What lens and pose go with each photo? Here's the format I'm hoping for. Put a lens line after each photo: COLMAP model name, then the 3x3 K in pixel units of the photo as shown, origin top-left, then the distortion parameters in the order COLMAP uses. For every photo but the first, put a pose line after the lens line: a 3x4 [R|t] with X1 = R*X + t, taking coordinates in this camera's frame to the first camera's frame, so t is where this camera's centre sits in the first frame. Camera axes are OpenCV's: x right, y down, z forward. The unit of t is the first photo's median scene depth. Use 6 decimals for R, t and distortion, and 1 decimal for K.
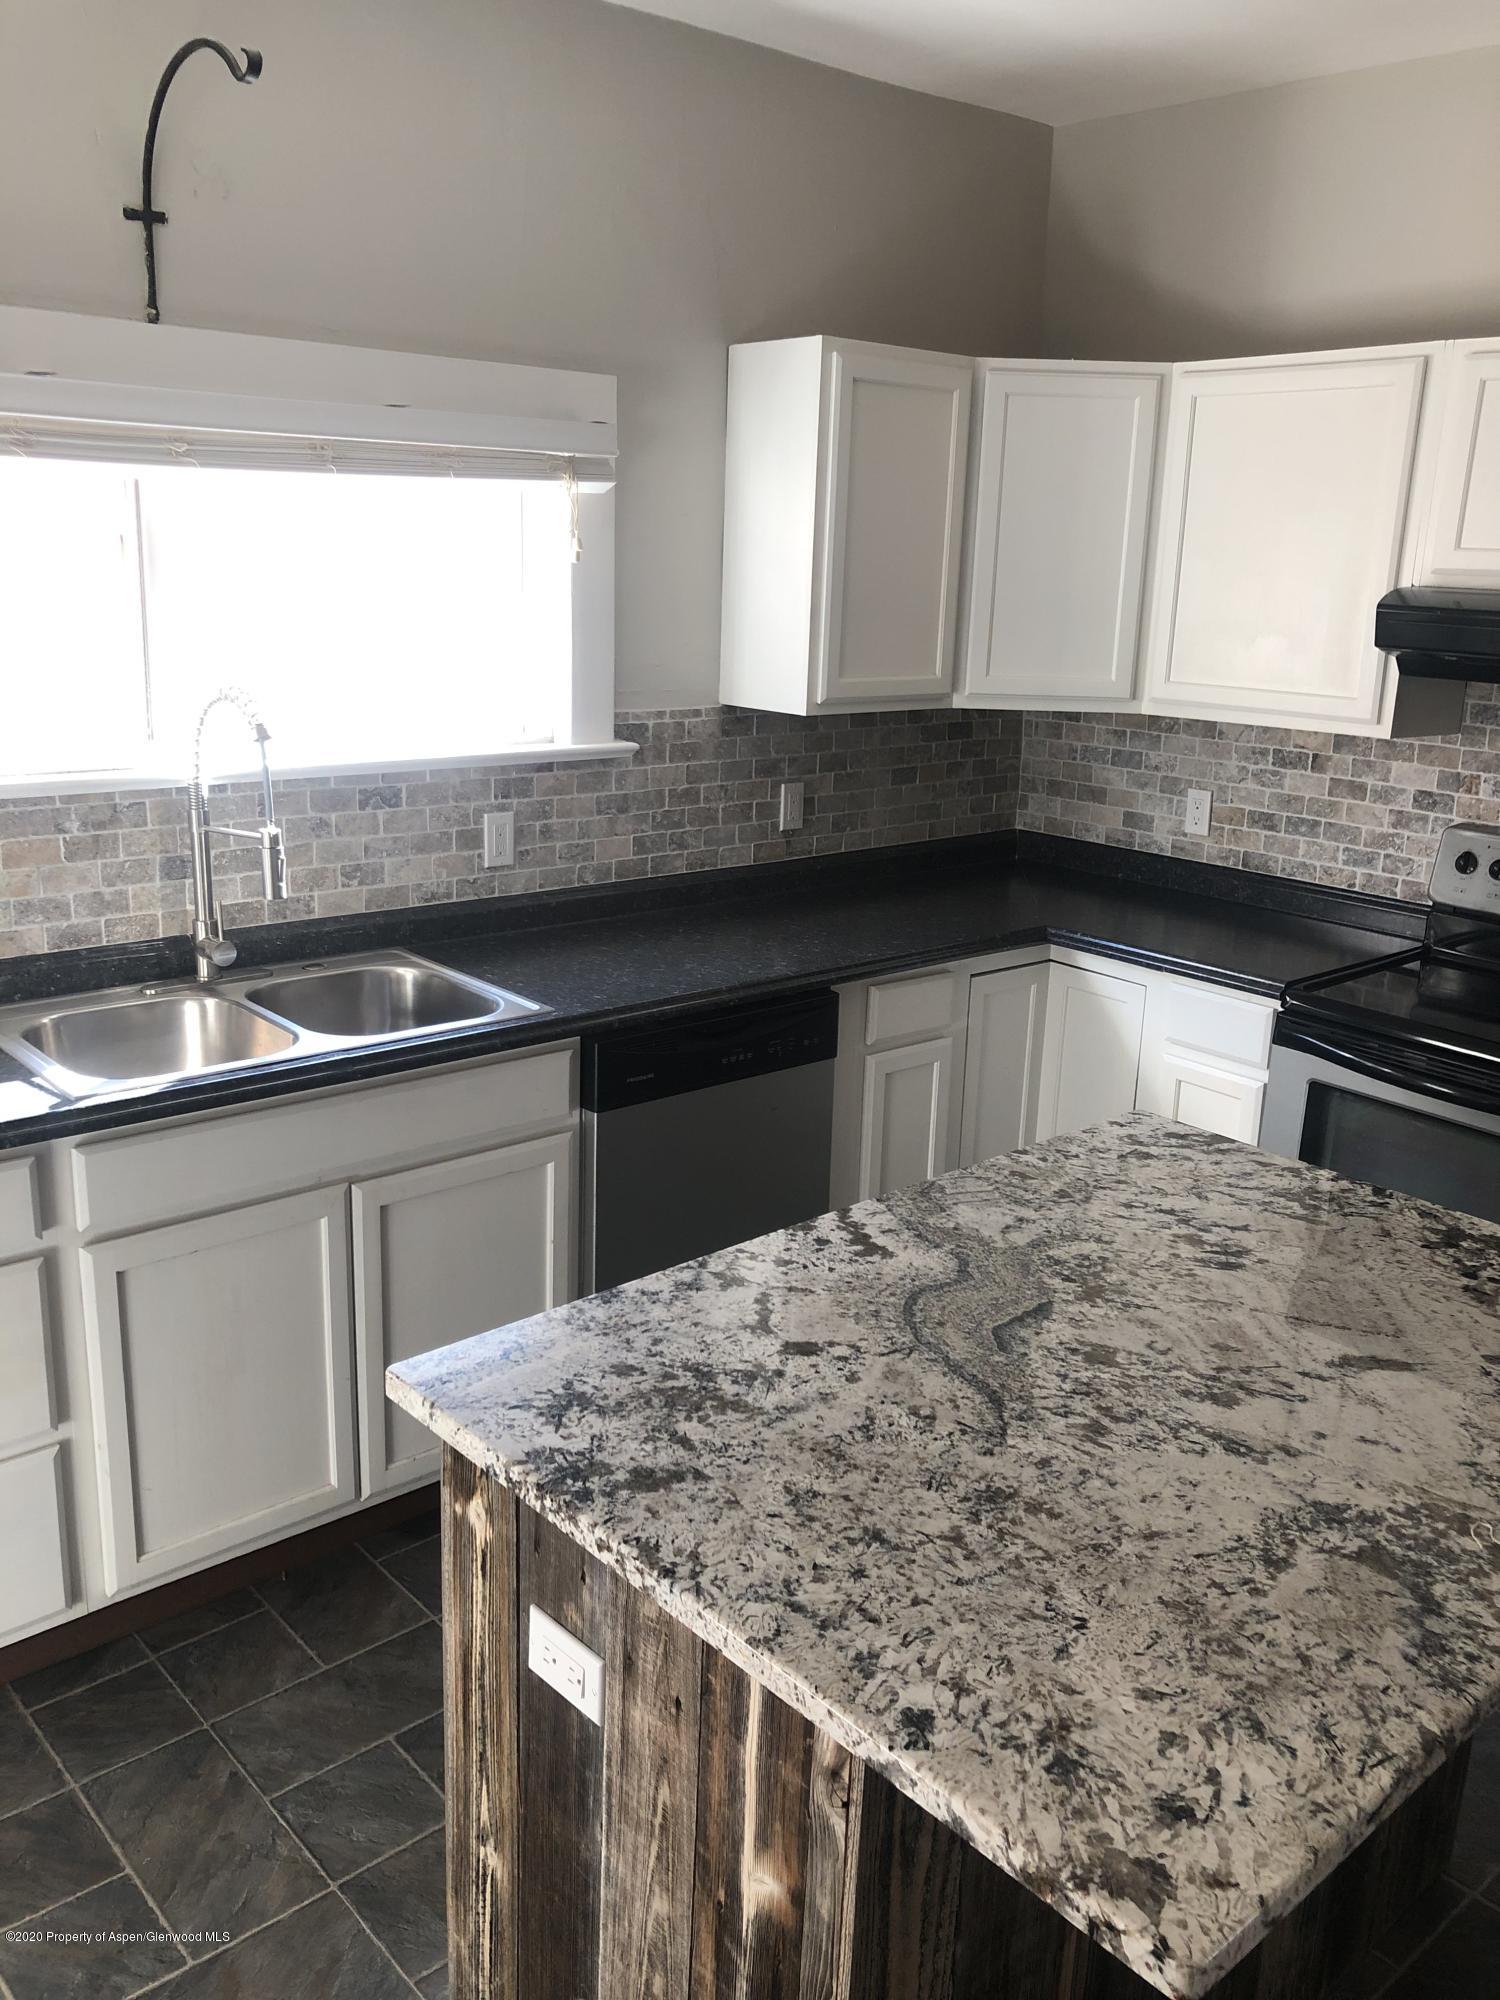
lens RADIAL K [[1636.7, 0, 745.7], [0, 1636.7, 990.1], [0, 0, 1]] dist [0.023327, -0.024300]
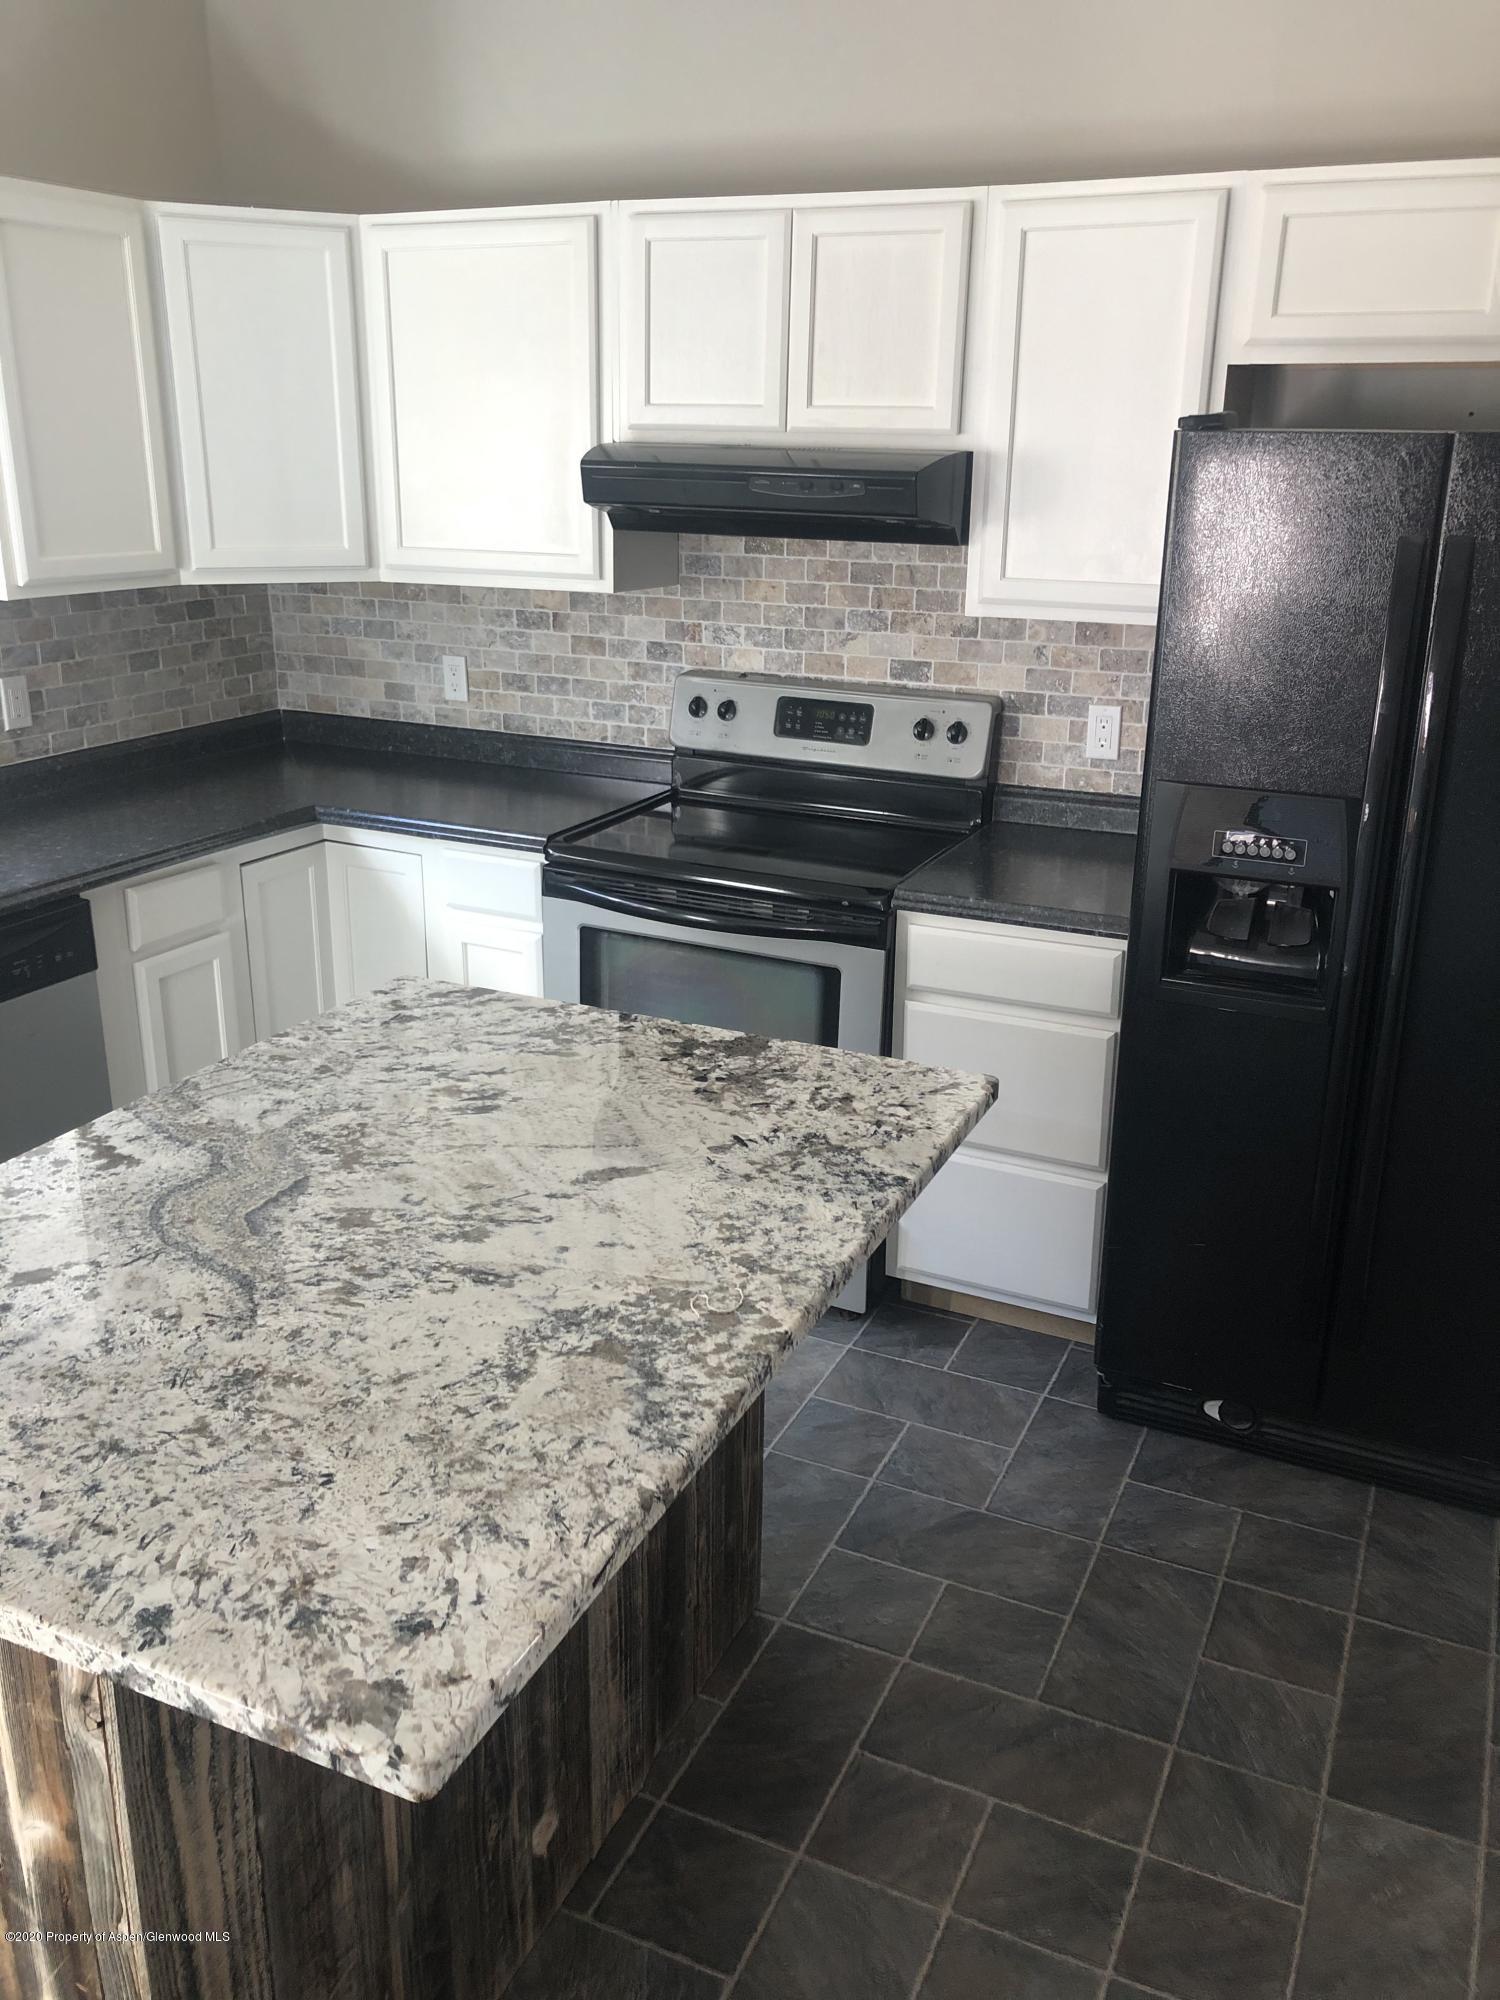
lens RADIAL K [[1636.7, 0, 751.9], [0, 1636.7, 986.2], [0, 0, 1]] dist [0.023327, -0.024300]
pose [[0.914030, -0.145671, 0.378589, 0.067737], [0.119635, 0.988588, 0.091548, 0.016514], [-0.387604, -0.038385, 0.921026, -0.011395]]
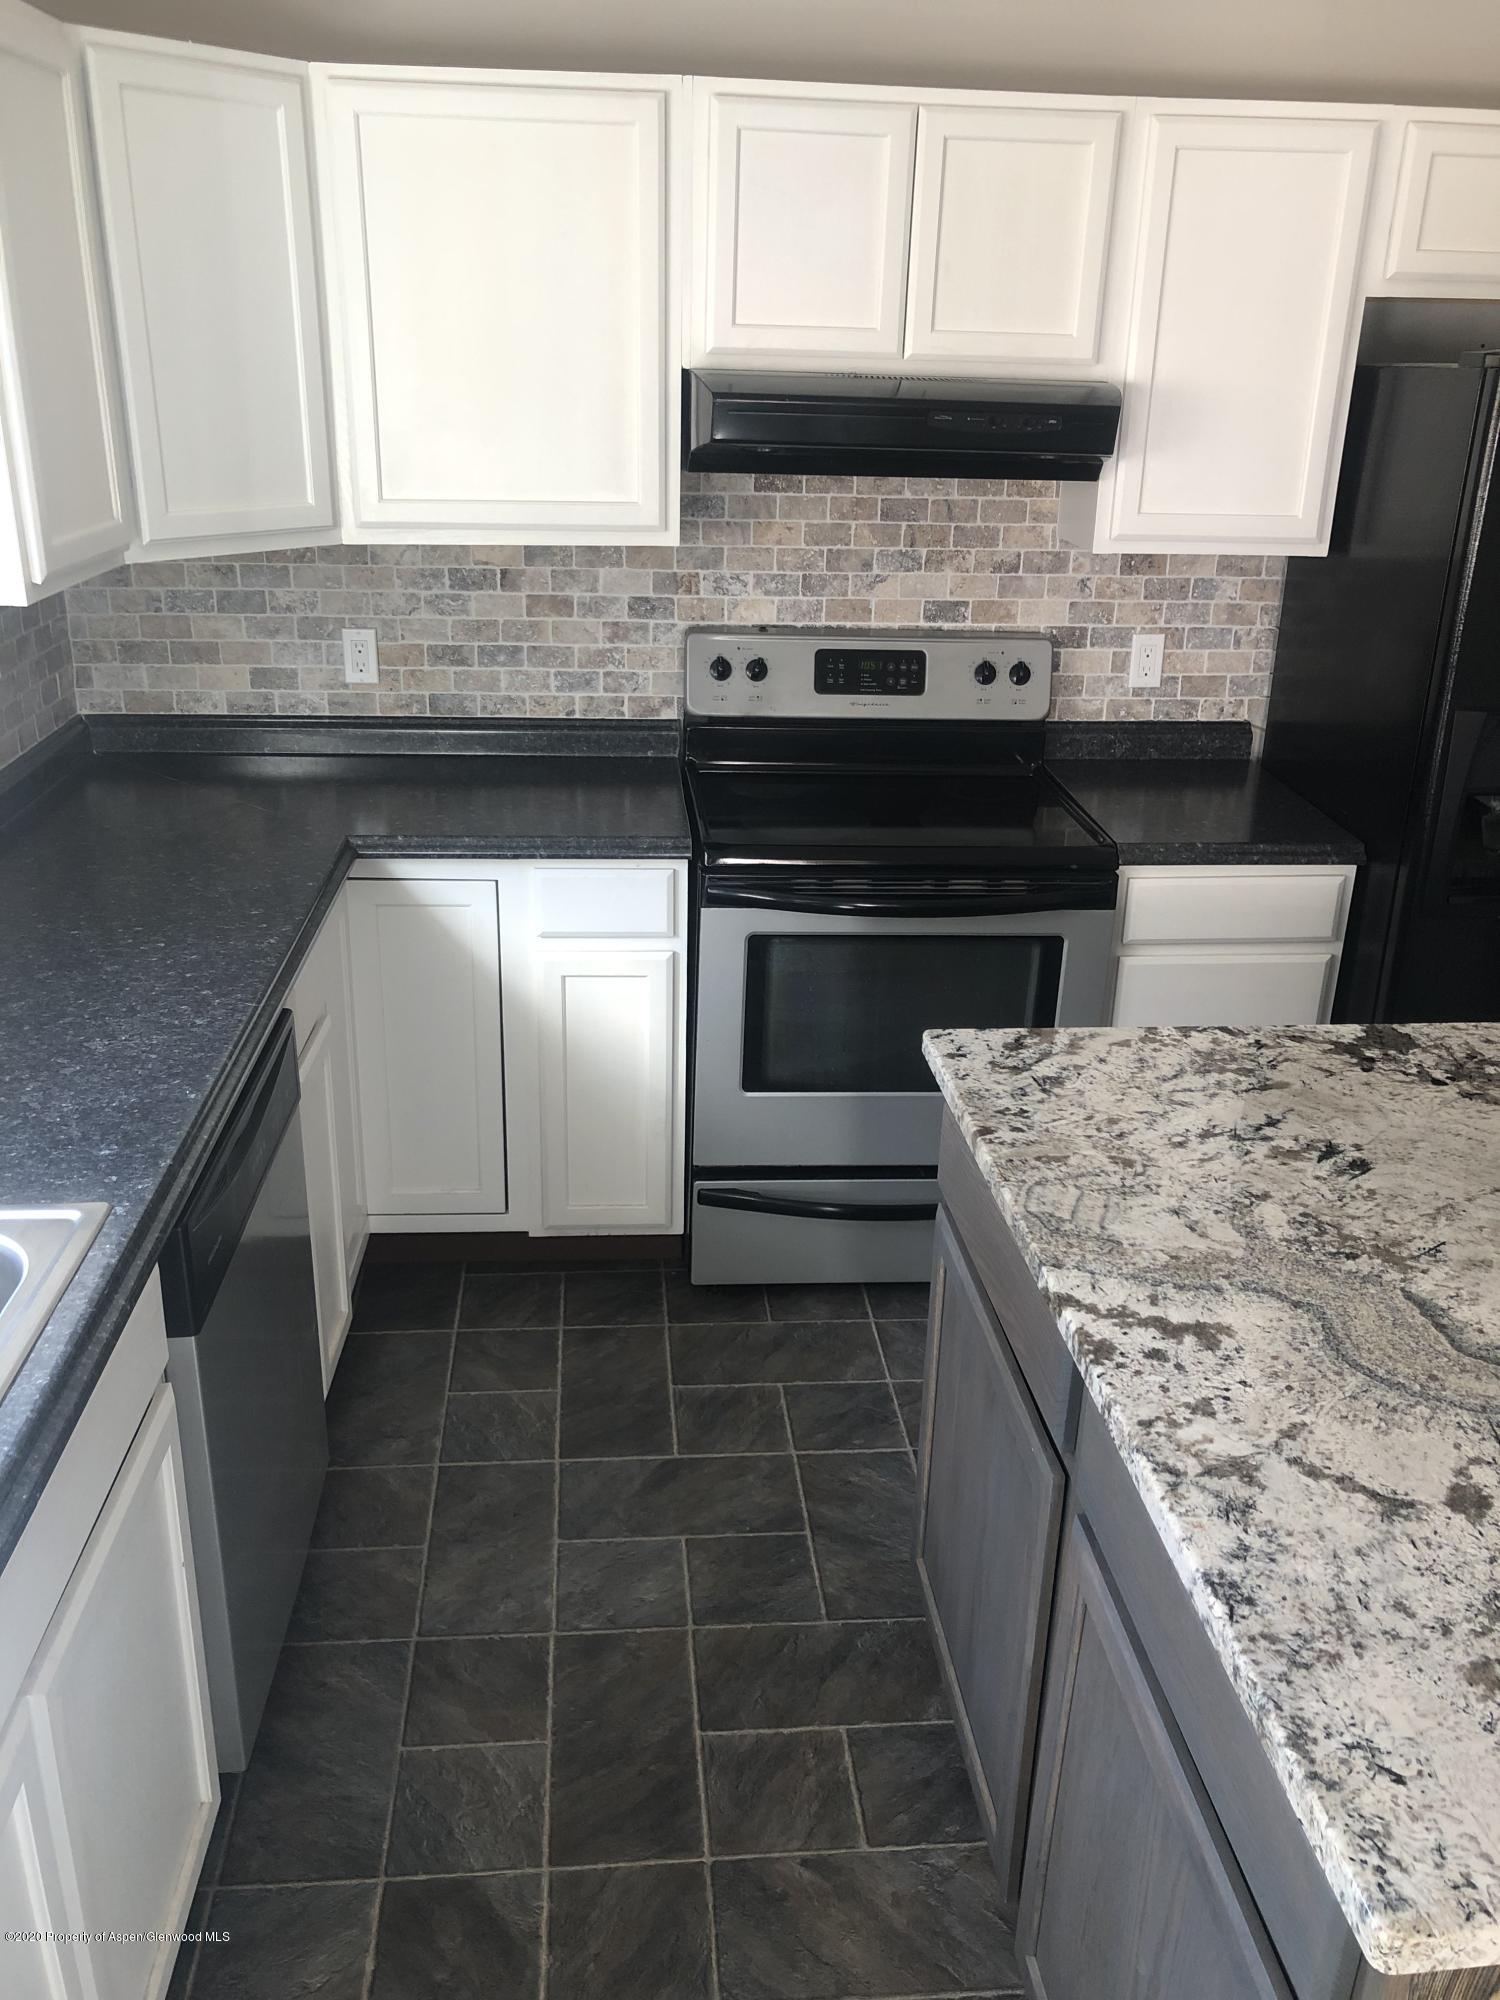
lens RADIAL K [[1636.7, 0, 749.0], [0, 1636.7, 994.9], [0, 0, 1]] dist [0.023327, -0.024300]
pose [[0.592394, -0.314142, 0.741879, -0.546689], [0.206136, 0.949296, 0.237370, -0.206333], [-0.778830, 0.012312, 0.627114, 0.676377]]
